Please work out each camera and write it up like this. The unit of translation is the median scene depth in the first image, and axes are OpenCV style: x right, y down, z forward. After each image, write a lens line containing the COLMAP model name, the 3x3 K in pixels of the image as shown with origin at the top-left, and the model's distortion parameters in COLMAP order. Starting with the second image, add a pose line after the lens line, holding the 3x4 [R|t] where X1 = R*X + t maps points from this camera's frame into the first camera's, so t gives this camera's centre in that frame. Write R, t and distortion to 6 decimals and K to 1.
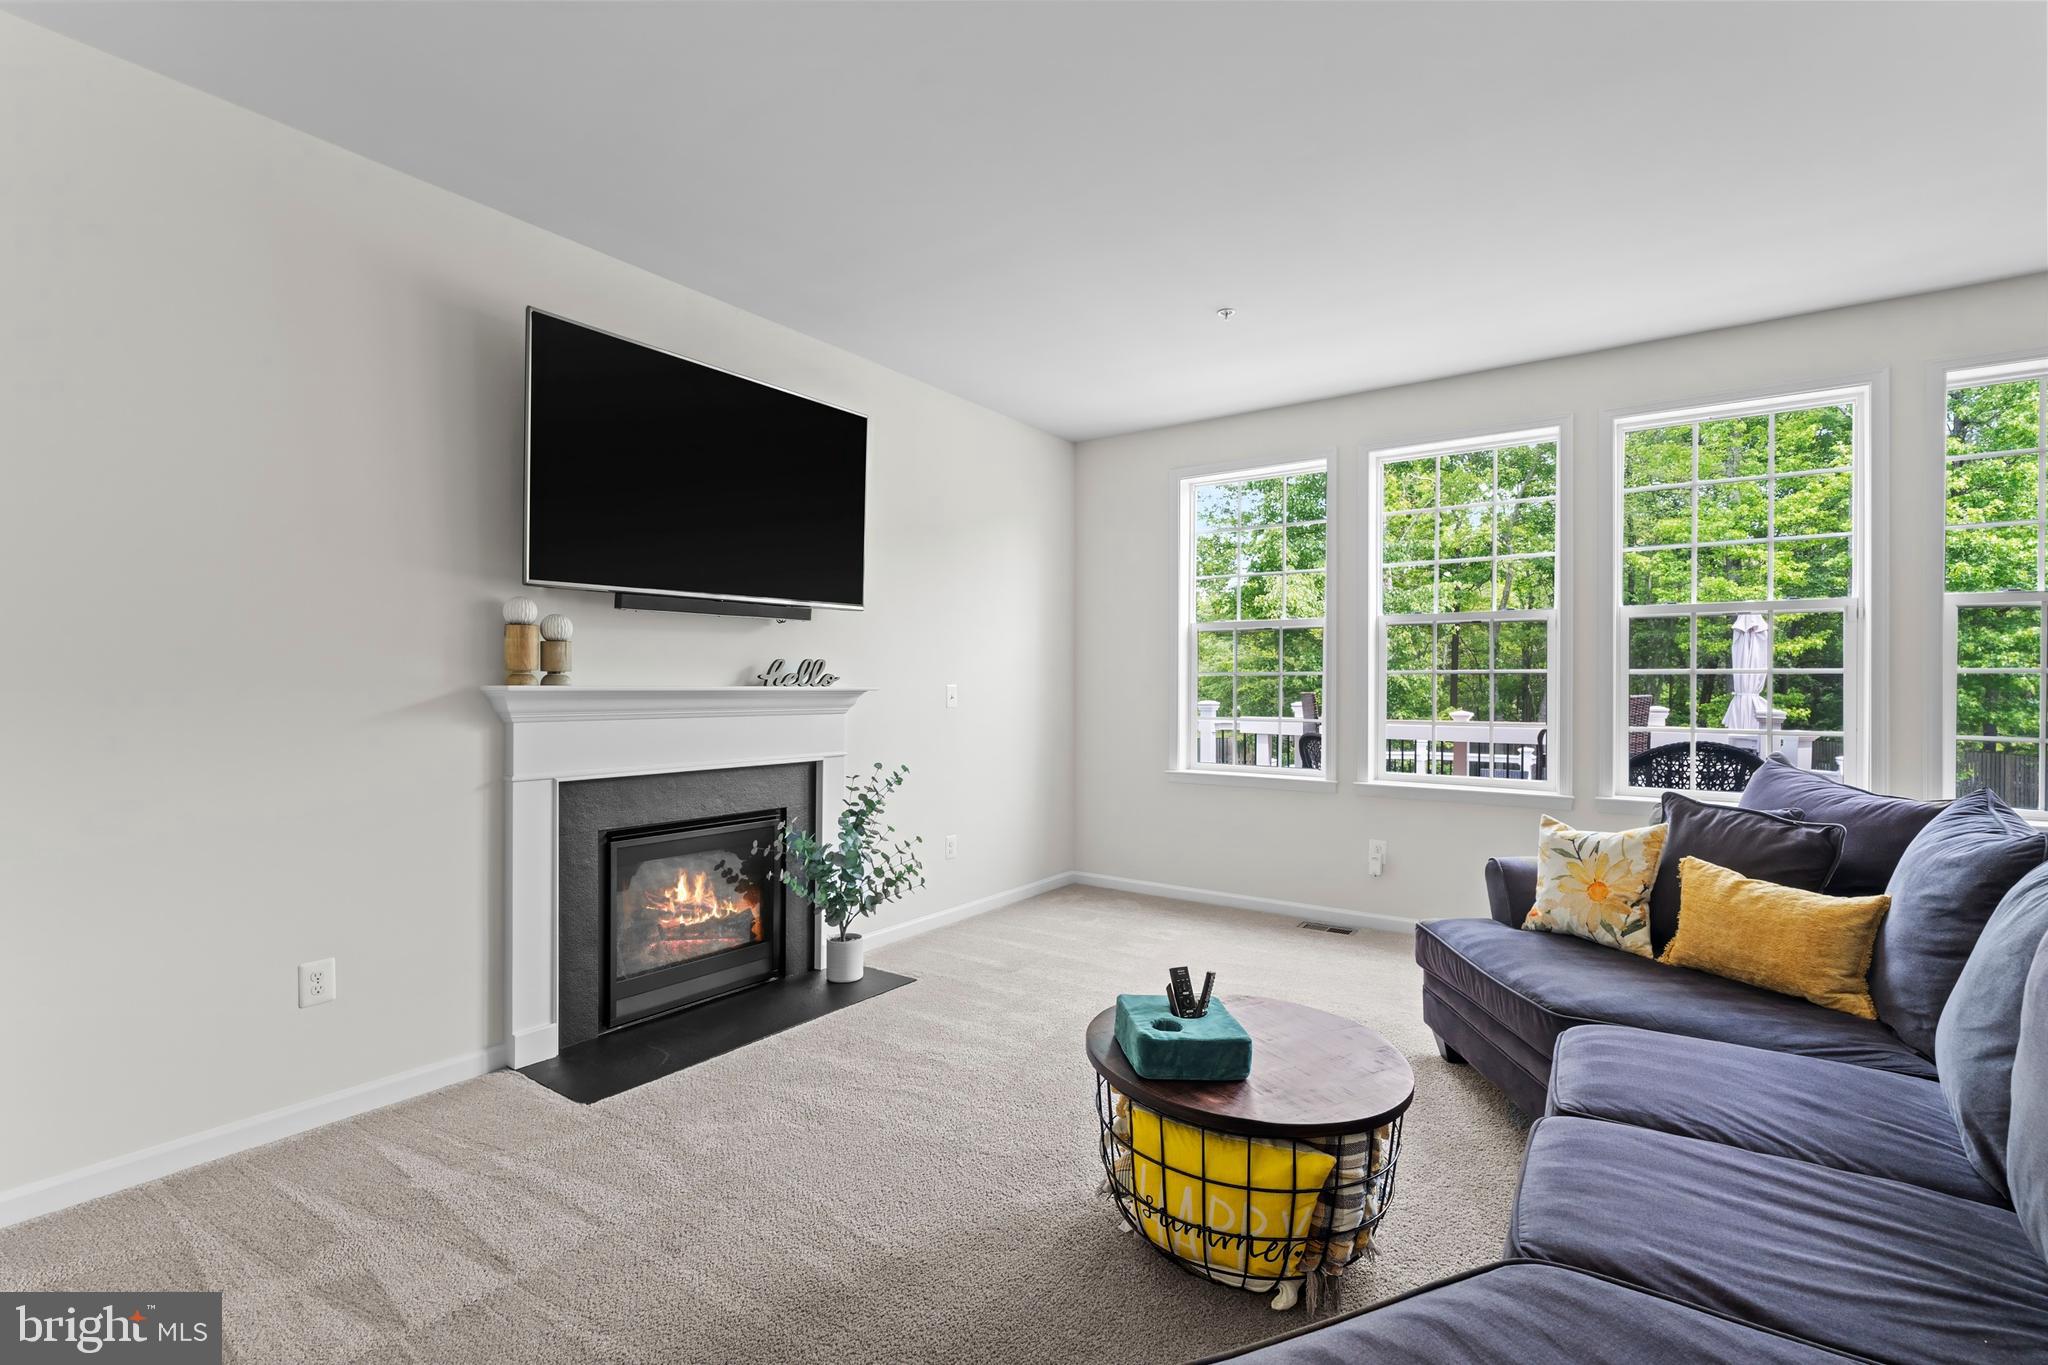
lens RADIAL K [[934.1, 0, 1023.8], [0, 934.1, 673.5], [0, 0, 1]] dist [-0.005084, 0.000402]
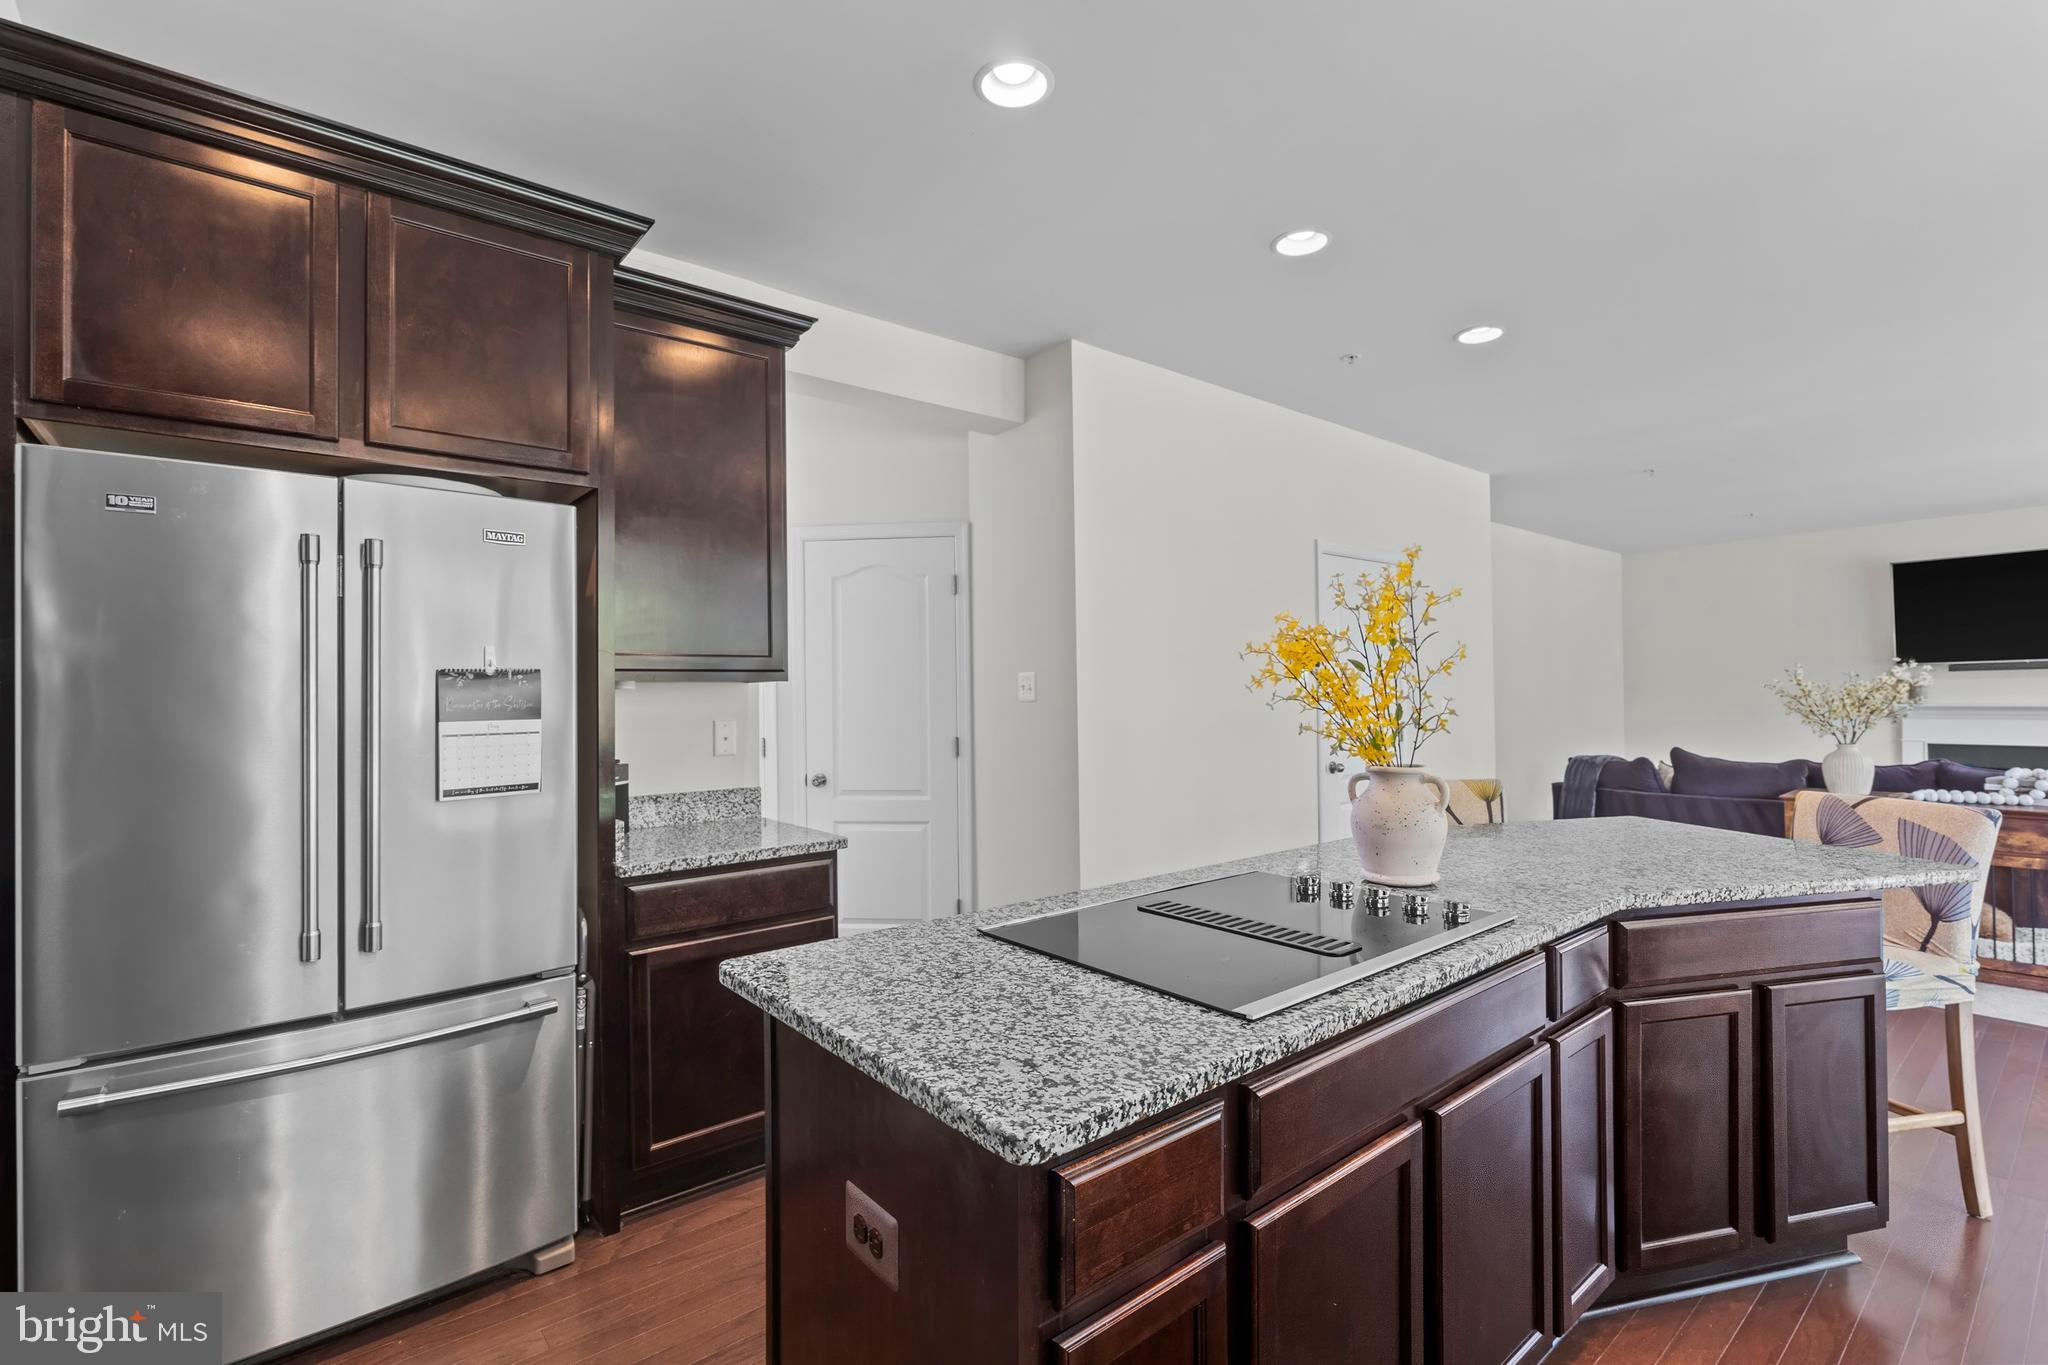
lens RADIAL K [[934.1, 0, 1028.1], [0, 934.1, 683.0], [0, 0, 1]] dist [-0.005084, 0.000402]
pose [[-0.235186, -0.017904, -0.971785, 2.008360], [0.014640, 0.999652, -0.021960, -0.019678], [0.971840, -0.019392, -0.234842, -0.598688]]
